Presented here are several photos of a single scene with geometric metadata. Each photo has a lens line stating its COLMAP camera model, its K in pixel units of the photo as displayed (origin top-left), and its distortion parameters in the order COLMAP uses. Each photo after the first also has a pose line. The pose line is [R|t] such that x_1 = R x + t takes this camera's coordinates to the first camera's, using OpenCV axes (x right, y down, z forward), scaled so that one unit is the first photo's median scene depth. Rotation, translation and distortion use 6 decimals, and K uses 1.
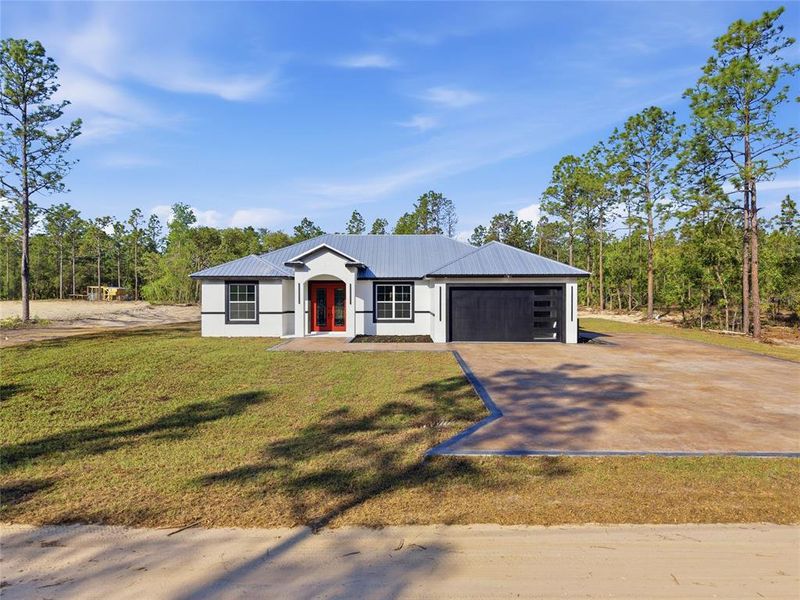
lens RADIAL K [[572.1, 0, 400.8], [0, 572.1, 298.3], [0, 0, 1]] dist [0.069813, 0.000135]
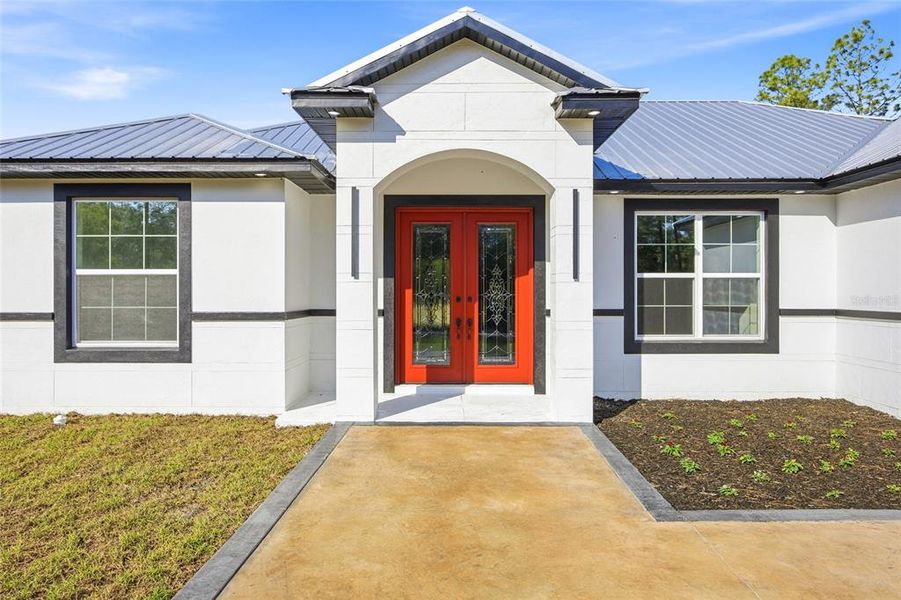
lens RADIAL K [[625.2, 0, 451.3], [0, 625.2, 295.9], [0, 0, 1]] dist [0.010491, 0.001507]
pose [[0.999983, -0.001332, -0.005617, -0.133374], [0.001311, 0.999993, -0.003620, 0.017765], [0.005622, 0.003613, 0.999978, 0.730267]]
